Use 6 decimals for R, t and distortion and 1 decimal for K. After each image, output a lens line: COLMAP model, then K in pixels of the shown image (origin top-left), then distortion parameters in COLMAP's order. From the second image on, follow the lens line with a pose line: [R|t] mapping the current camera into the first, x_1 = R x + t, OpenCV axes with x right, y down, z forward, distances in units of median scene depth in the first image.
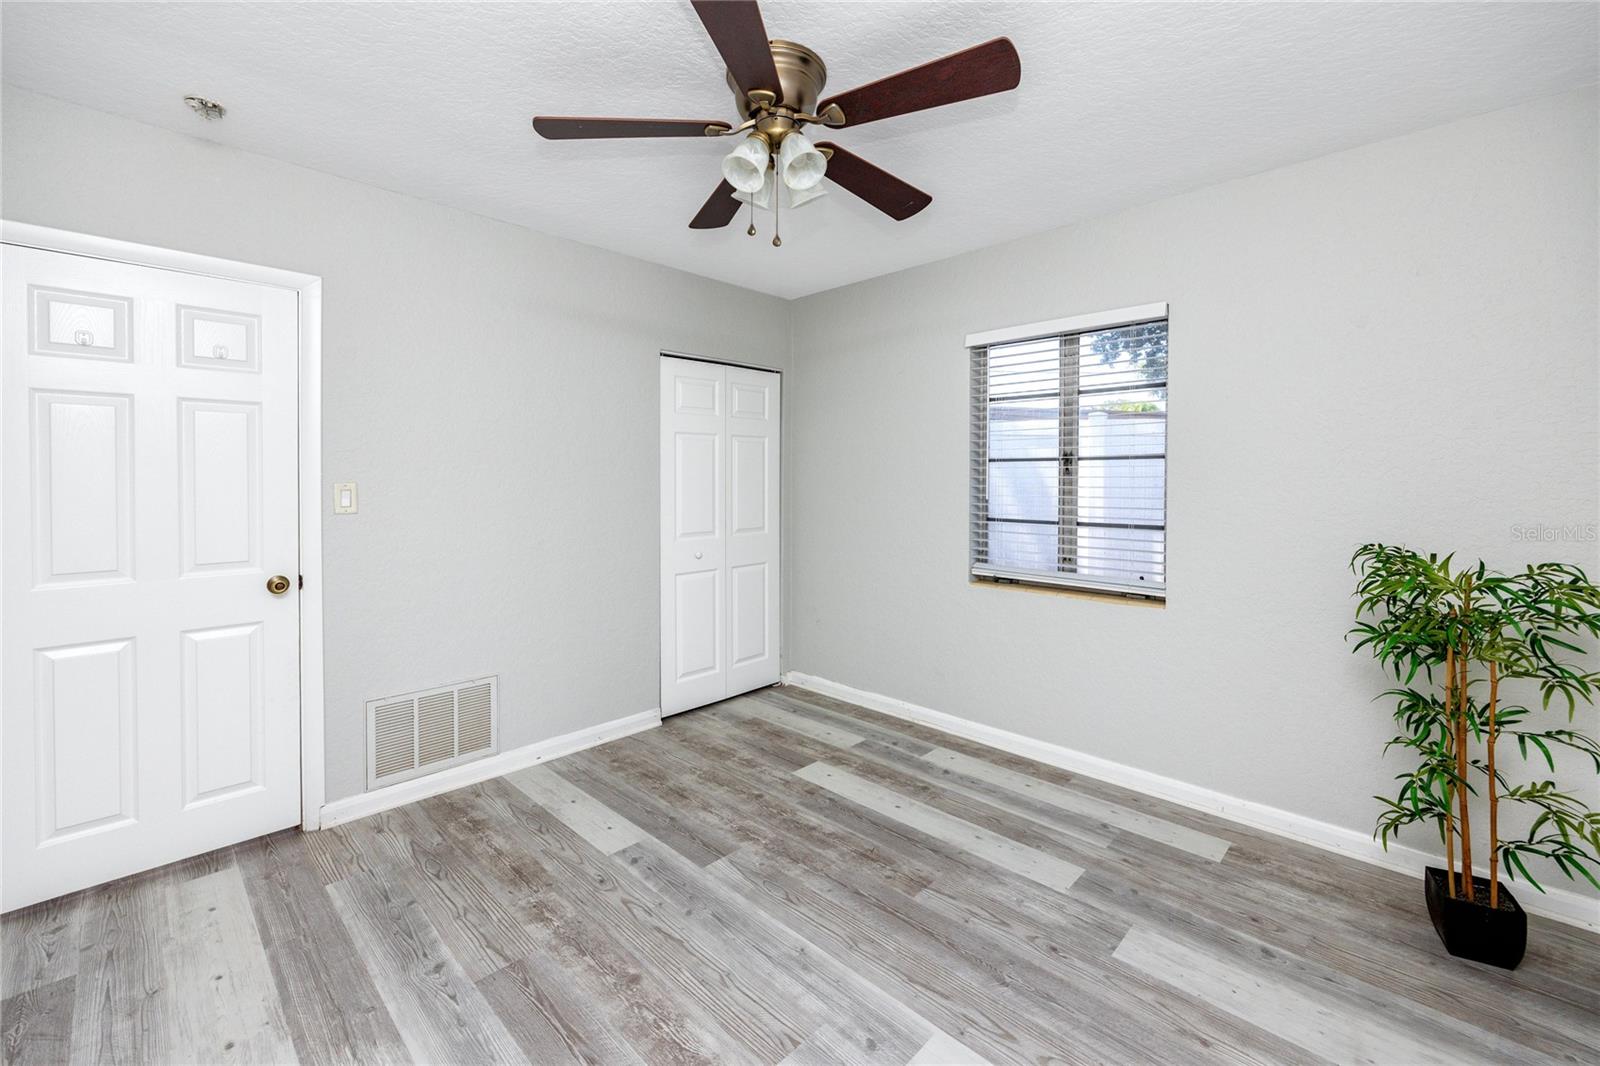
lens RADIAL K [[661.0, 0, 804.8], [0, 661.0, 492.8], [0, 0, 1]] dist [0.015311, -0.000129]
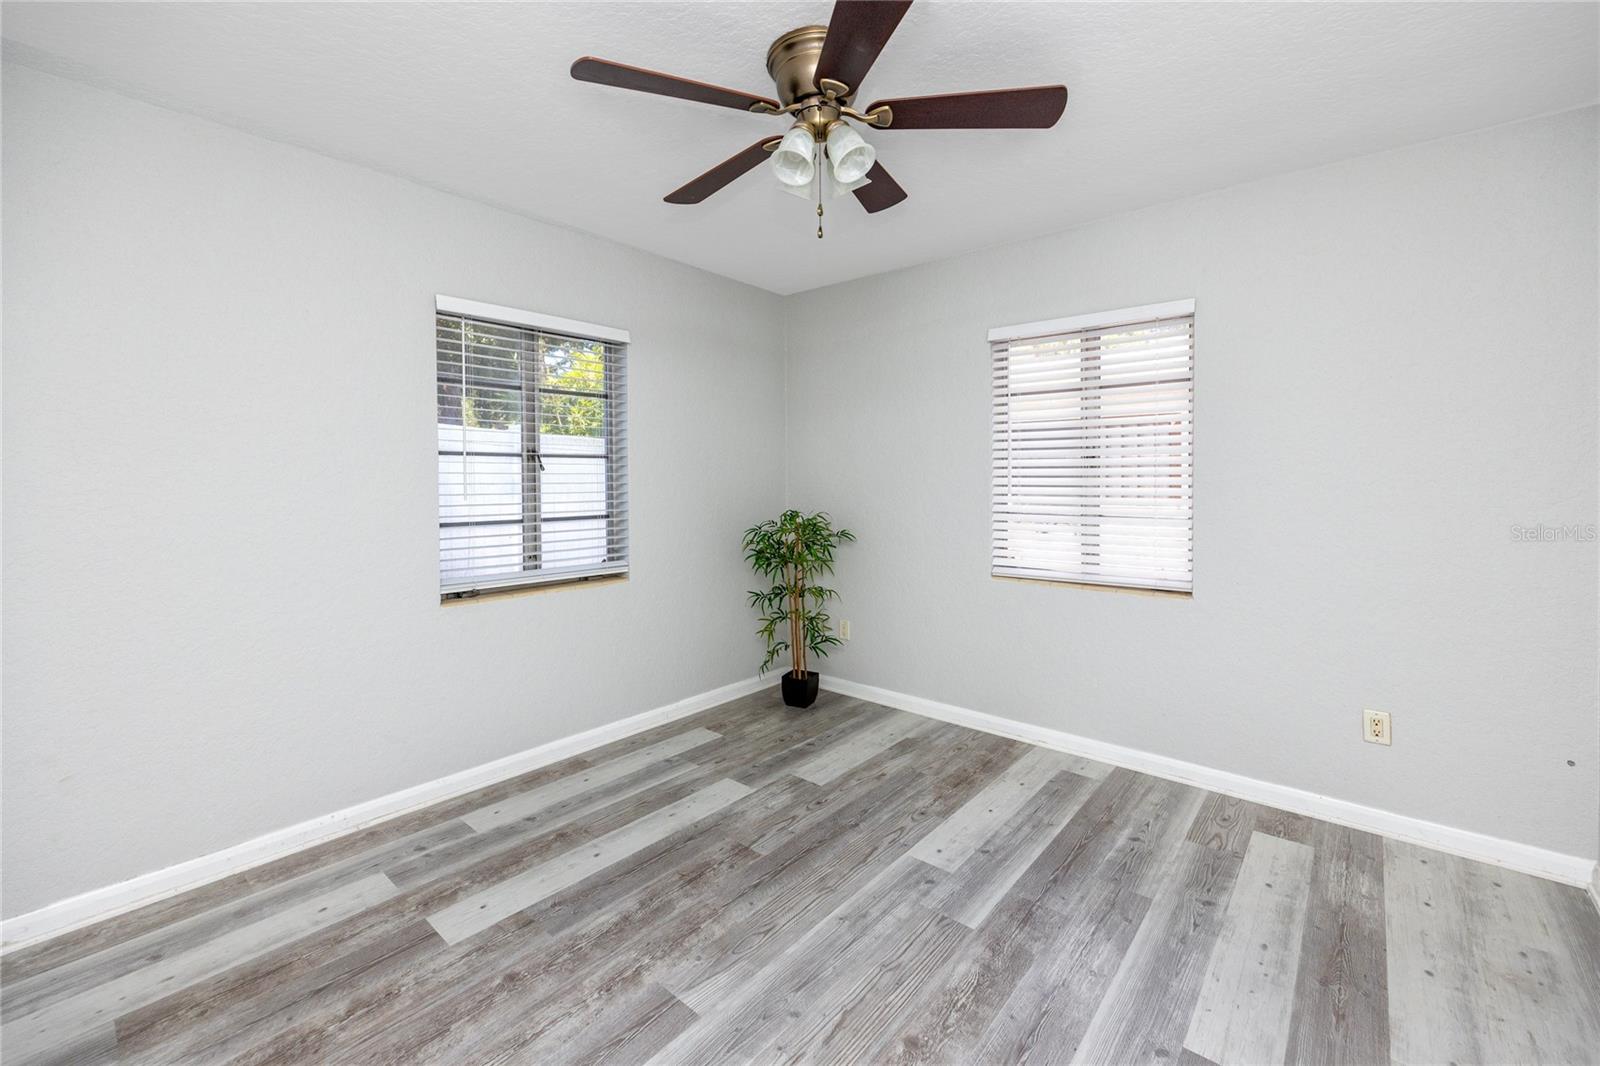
lens RADIAL K [[661.0, 0, 804.8], [0, 661.0, 492.8], [0, 0, 1]] dist [0.015311, -0.000129]
pose [[-0.061494, -0.018971, 0.997927, -0.834394], [0.016359, 0.999666, 0.020012, -0.011209], [-0.997973, 0.017555, -0.061163, 0.887125]]
